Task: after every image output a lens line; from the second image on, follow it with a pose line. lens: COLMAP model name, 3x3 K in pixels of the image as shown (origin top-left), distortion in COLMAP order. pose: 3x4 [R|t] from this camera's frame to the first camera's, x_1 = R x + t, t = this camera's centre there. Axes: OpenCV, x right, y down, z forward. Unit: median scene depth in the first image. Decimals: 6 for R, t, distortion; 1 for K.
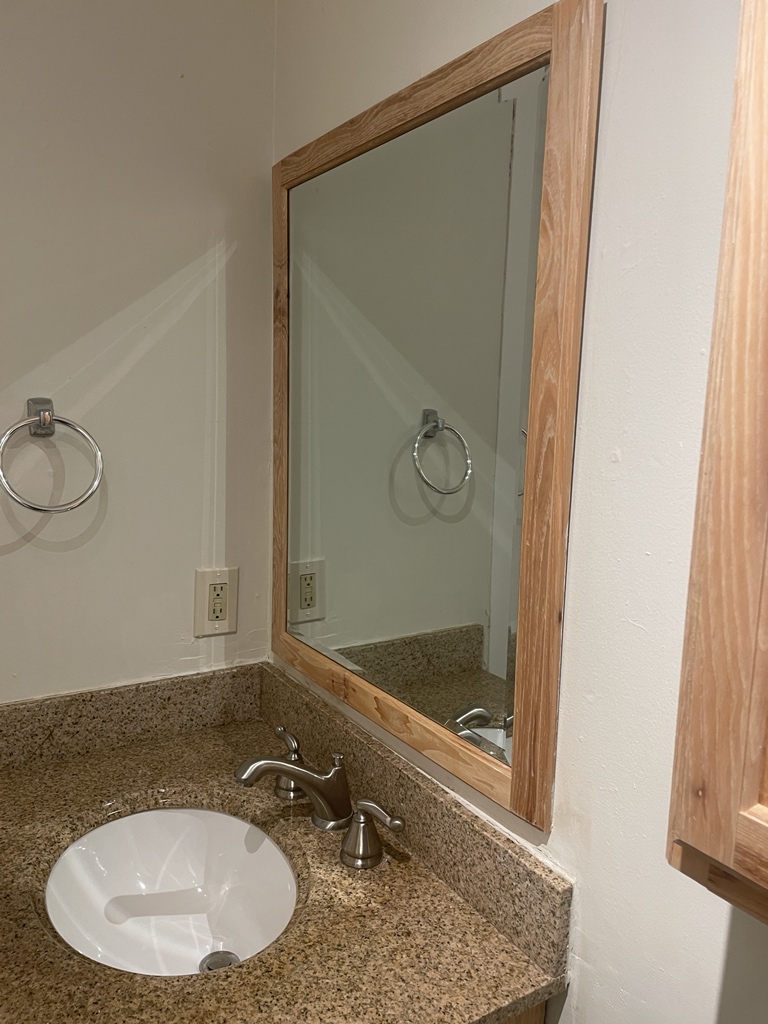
lens RADIAL K [[775.4, 0, 380.7], [0, 775.4, 515.5], [0, 0, 1]] dist [0.037589, -0.043586]
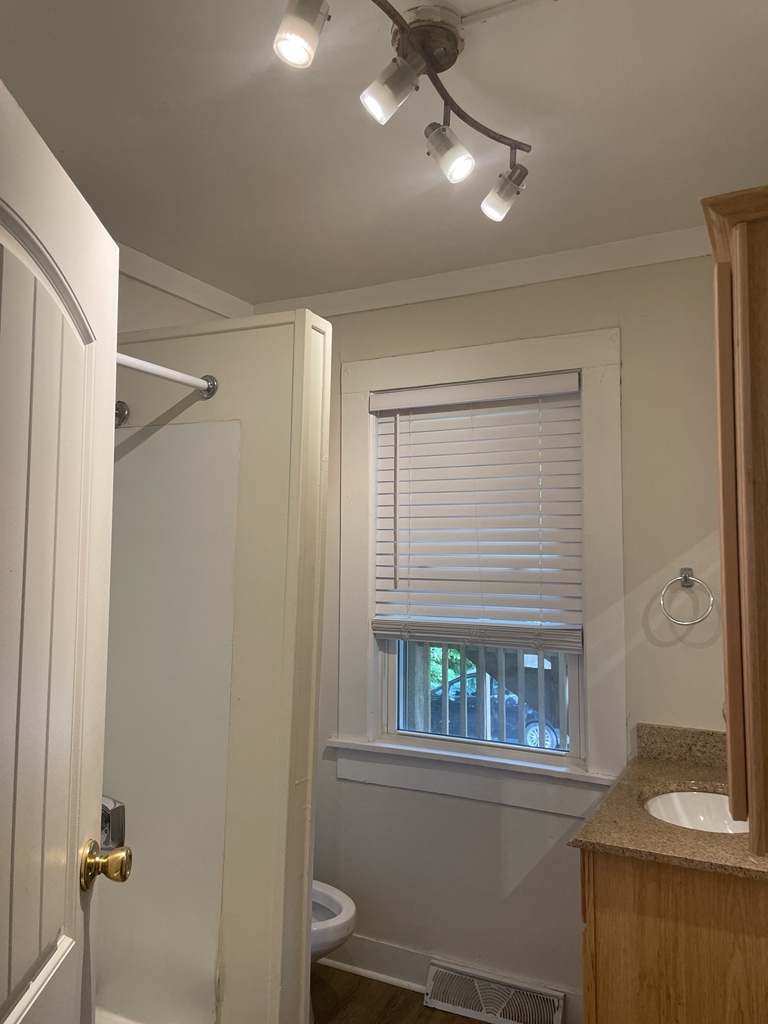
lens RADIAL K [[775.4, 0, 386.9], [0, 775.4, 504.2], [0, 0, 1]] dist [0.037589, -0.043586]
pose [[0.492926, -0.096817, -0.864668, 0.910318], [-0.113082, 0.978232, -0.173998, 0.121594], [0.862691, 0.183547, 0.471248, -0.618063]]
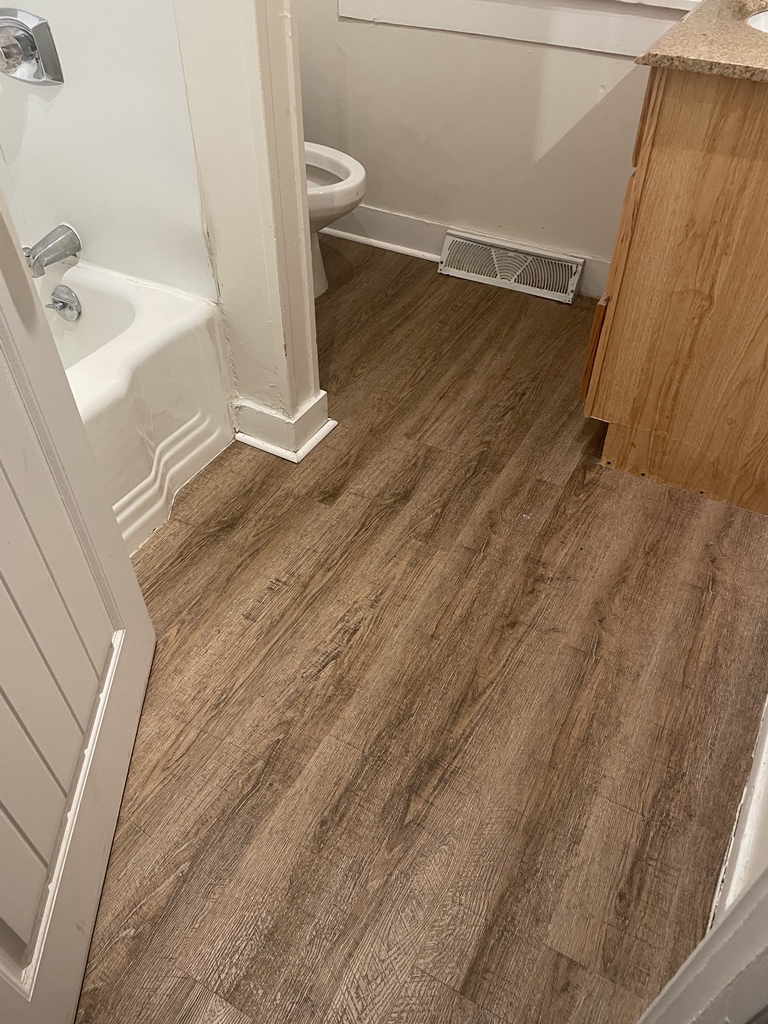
lens RADIAL K [[775.4, 0, 382.7], [0, 775.4, 509.2], [0, 0, 1]] dist [0.037589, -0.043586]
pose [[0.464166, 0.584665, -0.665369, 0.684585], [-0.103236, 0.781785, 0.614942, 0.301519], [0.879711, -0.216745, 0.423237, -0.432614]]
